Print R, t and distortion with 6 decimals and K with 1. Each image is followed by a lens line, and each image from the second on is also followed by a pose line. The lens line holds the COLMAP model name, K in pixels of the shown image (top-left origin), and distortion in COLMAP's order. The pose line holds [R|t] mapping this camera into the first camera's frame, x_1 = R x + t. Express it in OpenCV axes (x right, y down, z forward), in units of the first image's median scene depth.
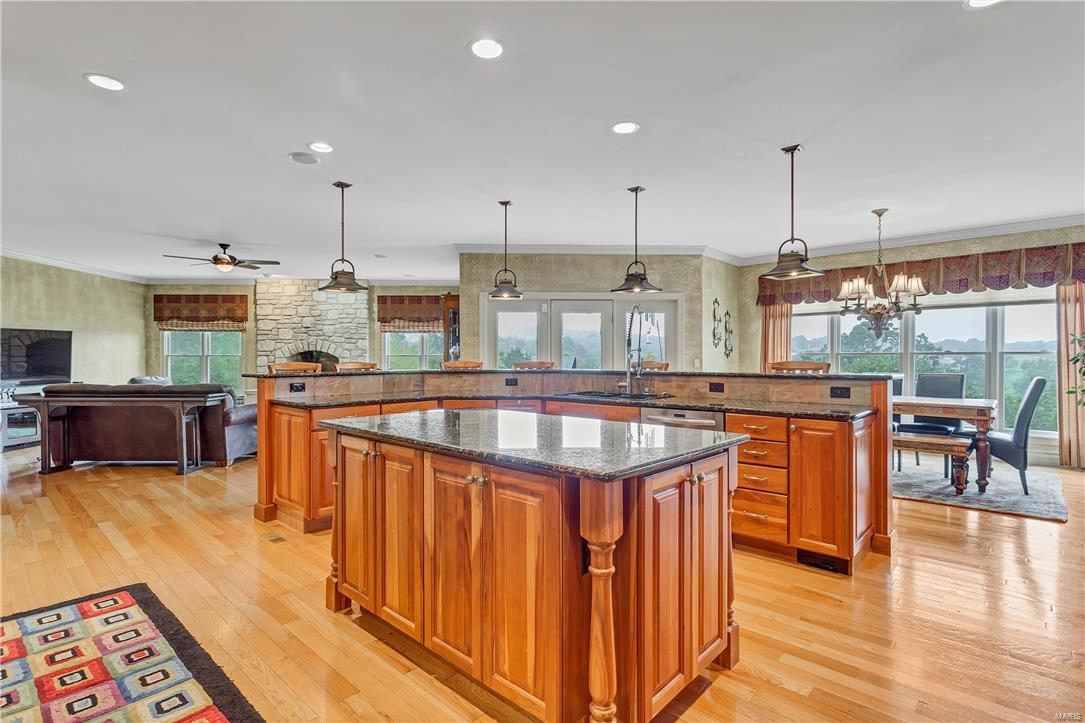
lens RADIAL K [[532.8, 0, 530.0], [0, 532.8, 360.8], [0, 0, 1]] dist [-0.000696, 0.001489]
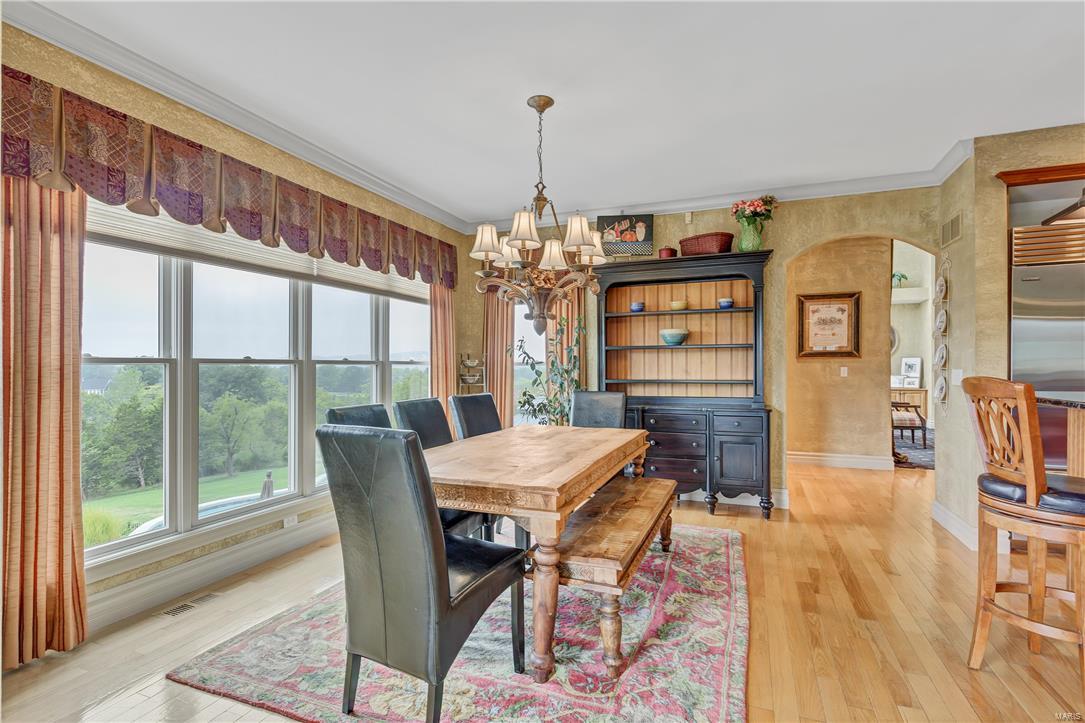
lens RADIAL K [[529.7, 0, 541.1], [0, 529.7, 366.3], [0, 0, 1]] dist [0.002157, 0.001218]
pose [[-0.350675, 0.002736, 0.936493, 0.132373], [0.004887, 0.999987, -0.001091, -0.007281], [-0.936485, 0.004194, -0.350684, 1.054349]]
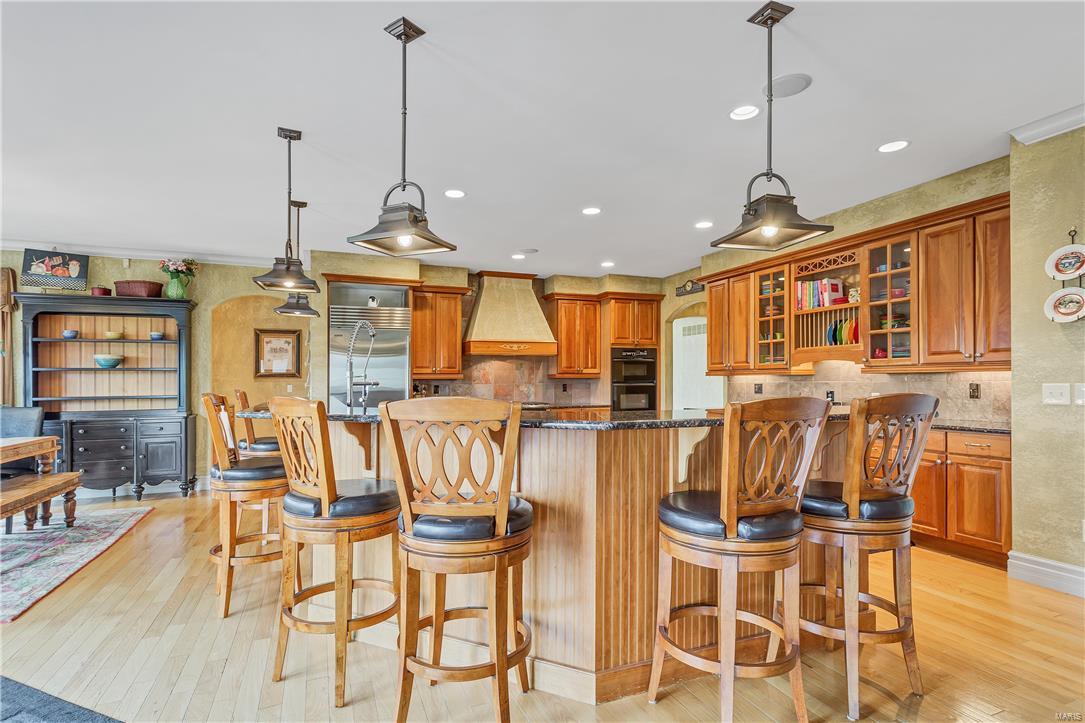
lens RADIAL K [[529.7, 0, 518.6], [0, 529.7, 381.7], [0, 0, 1]] dist [0.002351, 0.000639]
pose [[-0.893187, 0.009582, 0.449584, -0.262536], [0.010649, 0.999943, -0.000156, -0.005738], [-0.449560, 0.004648, -0.893238, 1.109608]]
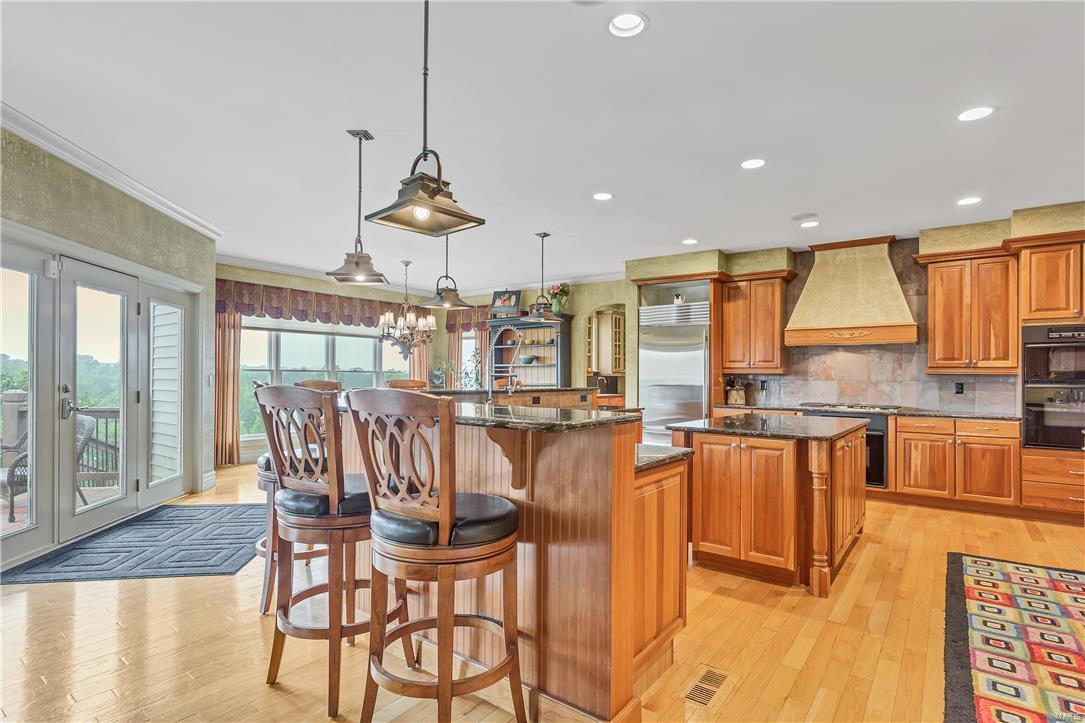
lens RADIAL K [[534.0, 0, 553.9], [0, 534.0, 377.6], [0, 0, 1]] dist [0.013931, 0.000023]
pose [[-0.110946, -0.003011, 0.993822, -0.595582], [-0.007324, 0.999971, 0.002212, -0.005407], [-0.993799, -0.007033, -0.110964, 0.696062]]
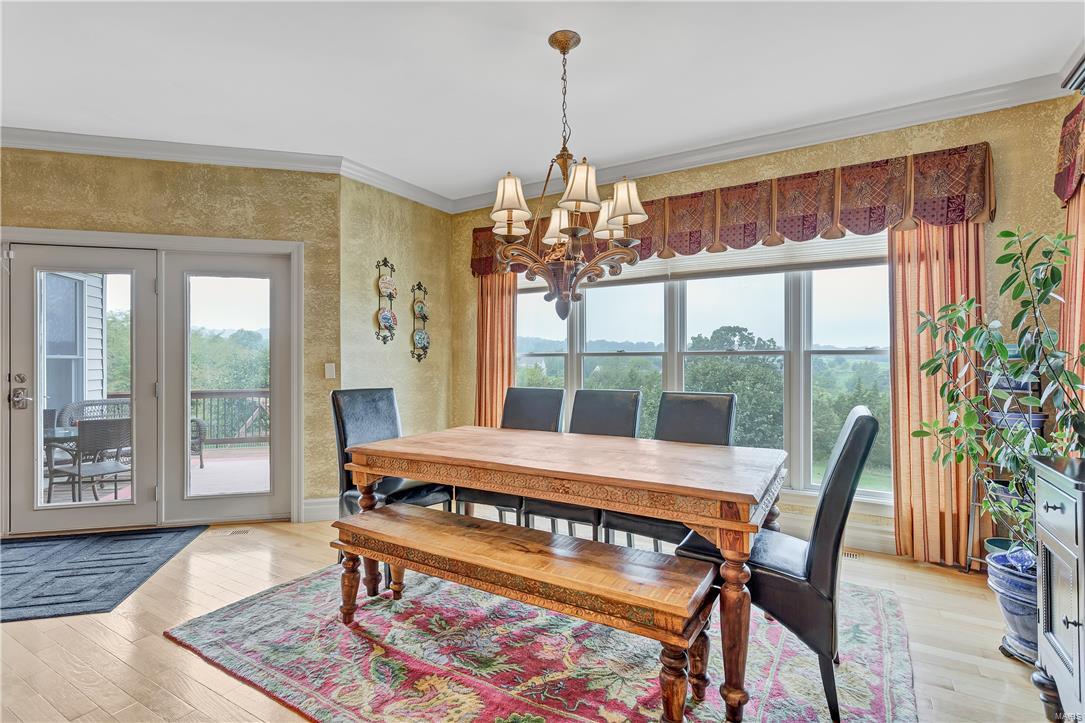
lens RADIAL K [[524.3, 0, 532.9], [0, 524.3, 359.7], [0, 0, 1]] dist [0.000542, 0.000459]
pose [[0.980553, -0.000132, 0.196254, 0.483014], [0.001490, 0.999976, -0.006773, -0.003750], [-0.196248, 0.006934, 0.980530, 0.503442]]
